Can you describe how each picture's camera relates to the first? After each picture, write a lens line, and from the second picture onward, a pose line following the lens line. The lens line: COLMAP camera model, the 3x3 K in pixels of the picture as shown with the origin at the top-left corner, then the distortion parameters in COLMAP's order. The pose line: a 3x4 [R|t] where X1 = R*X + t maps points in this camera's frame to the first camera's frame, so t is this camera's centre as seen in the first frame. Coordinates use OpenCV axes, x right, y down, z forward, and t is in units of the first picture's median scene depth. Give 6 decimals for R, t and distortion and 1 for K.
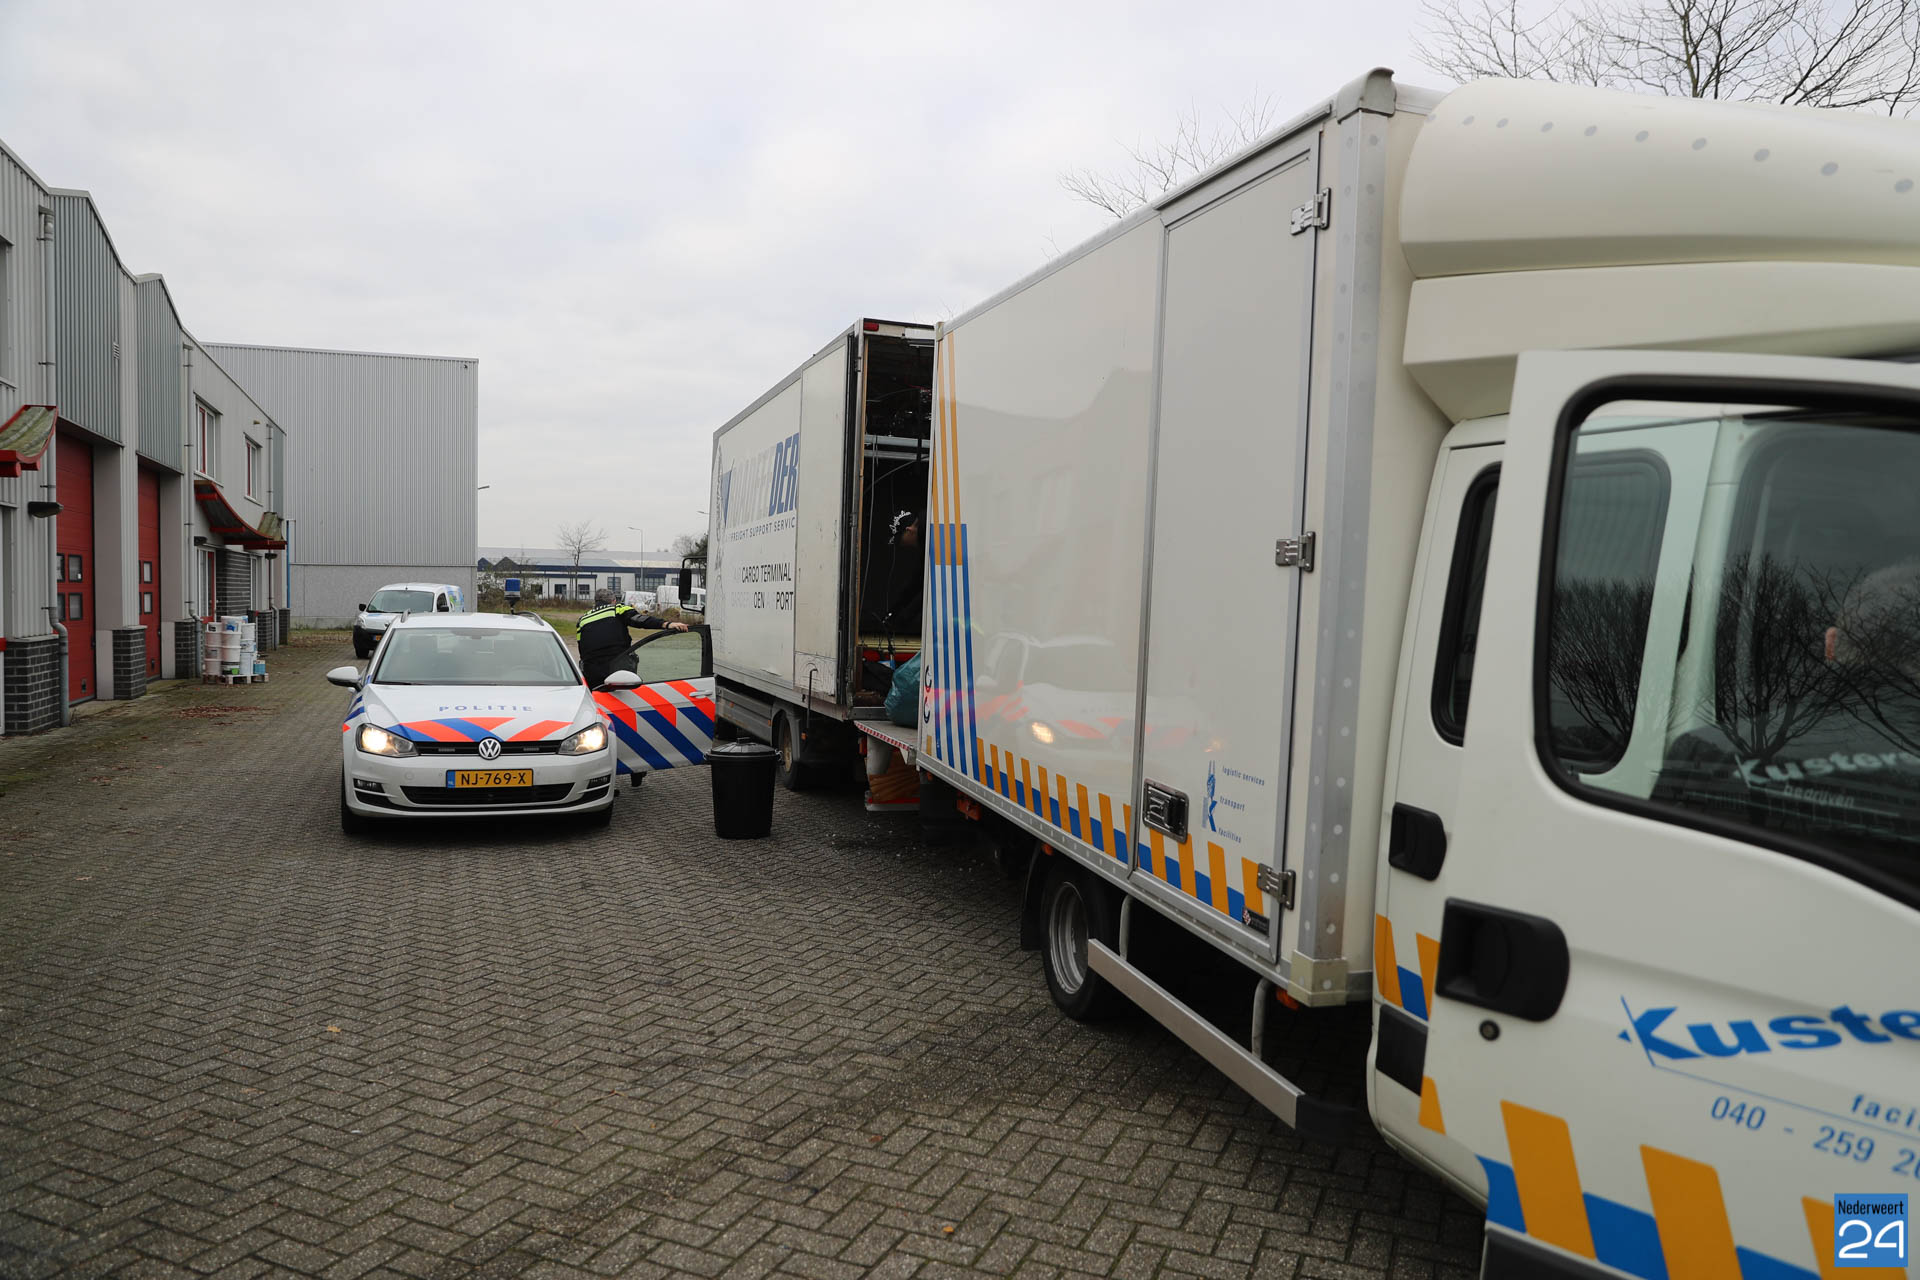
lens RADIAL K [[1387.1, 0, 973.3], [0, 1387.1, 646.2], [0, 0, 1]] dist [-0.044788, 0.016190]
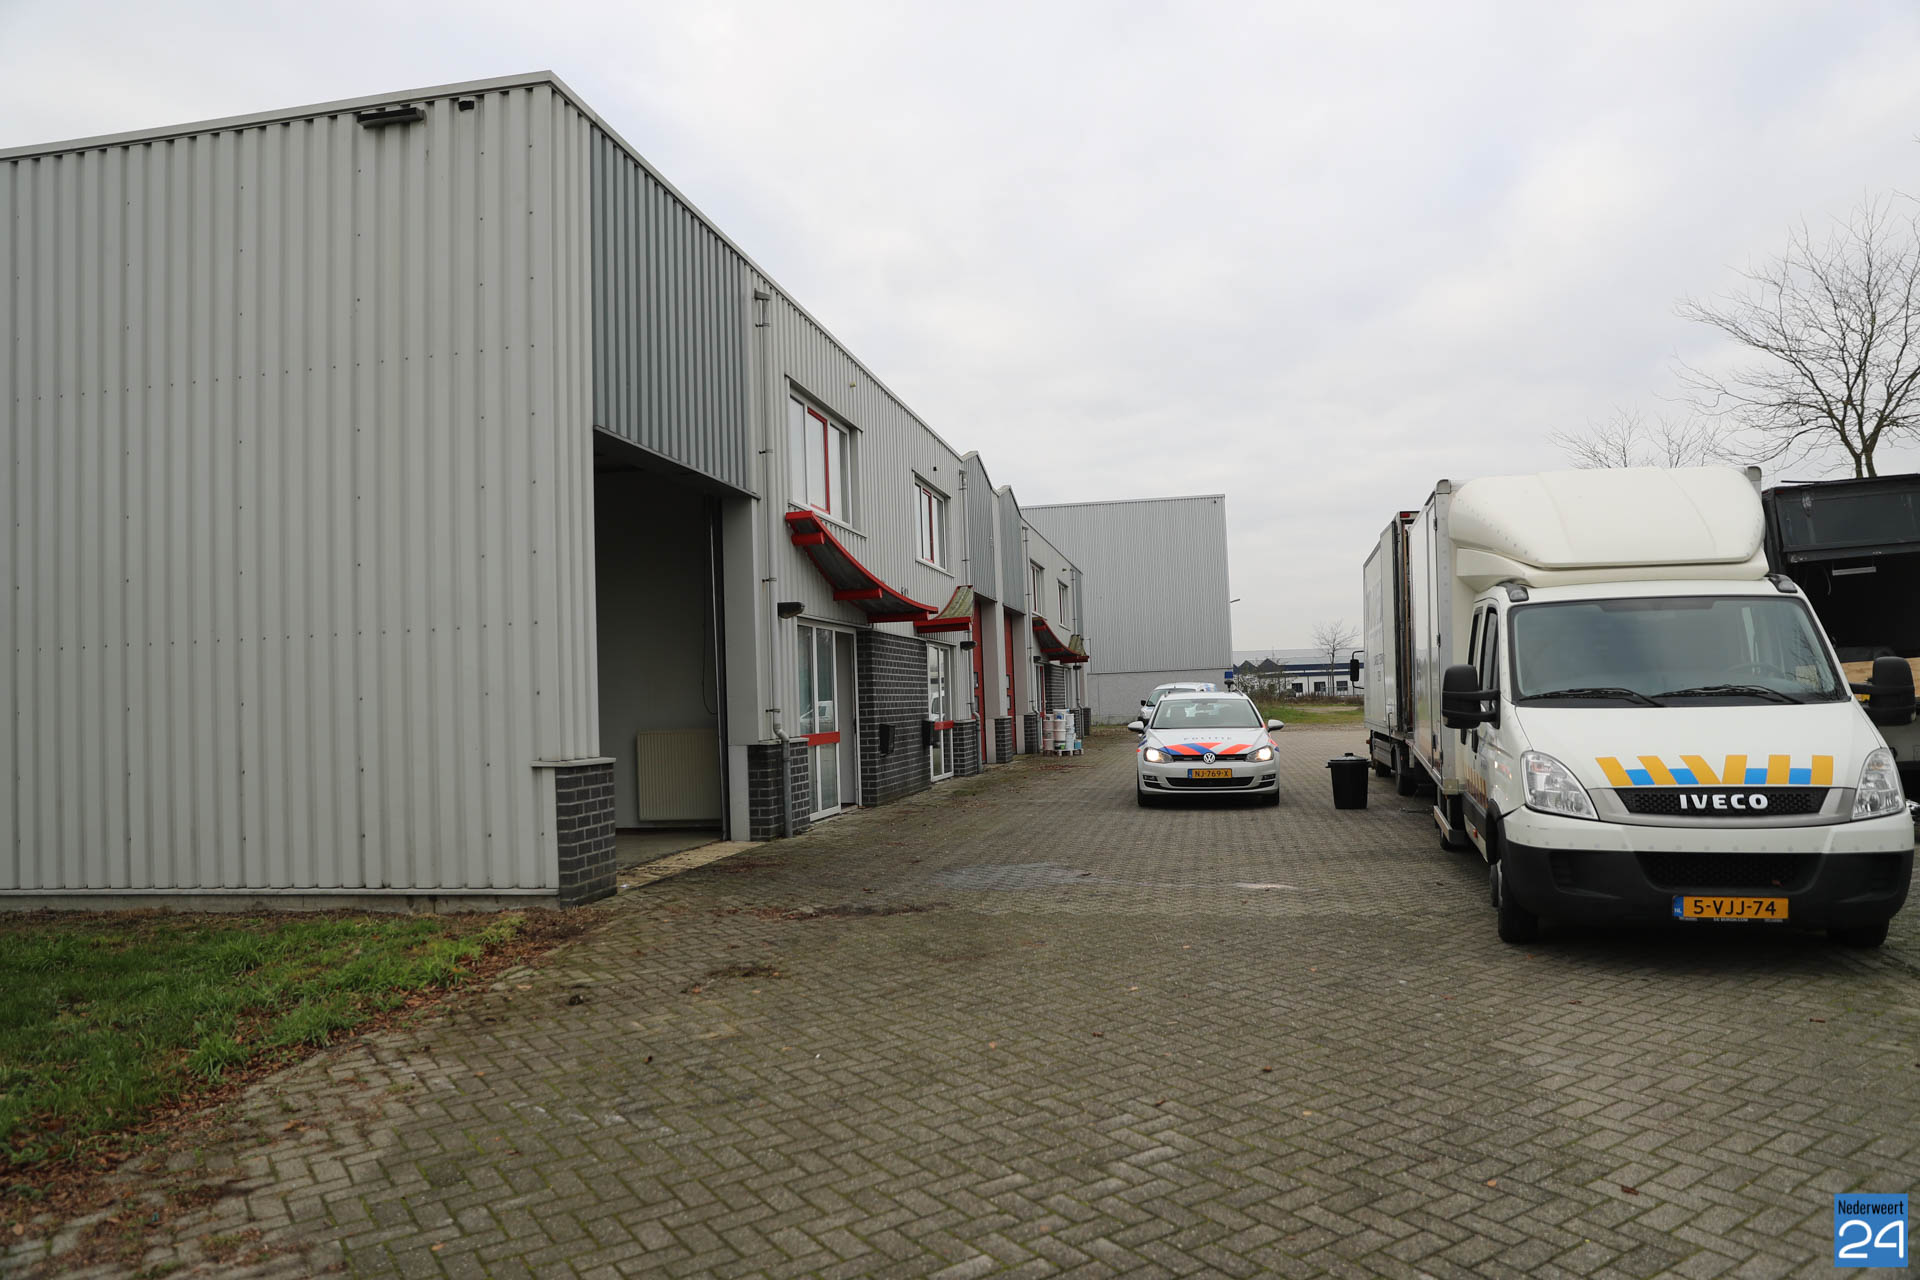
lens RADIAL K [[1387.1, 0, 964.5], [0, 1387.1, 637.5], [0, 0, 1]] dist [-0.044788, 0.016190]
pose [[0.854147, -0.066145, -0.515807, 0.146935], [0.026564, 0.996133, -0.083752, 0.024676], [0.519352, 0.057834, 0.852601, -0.334357]]
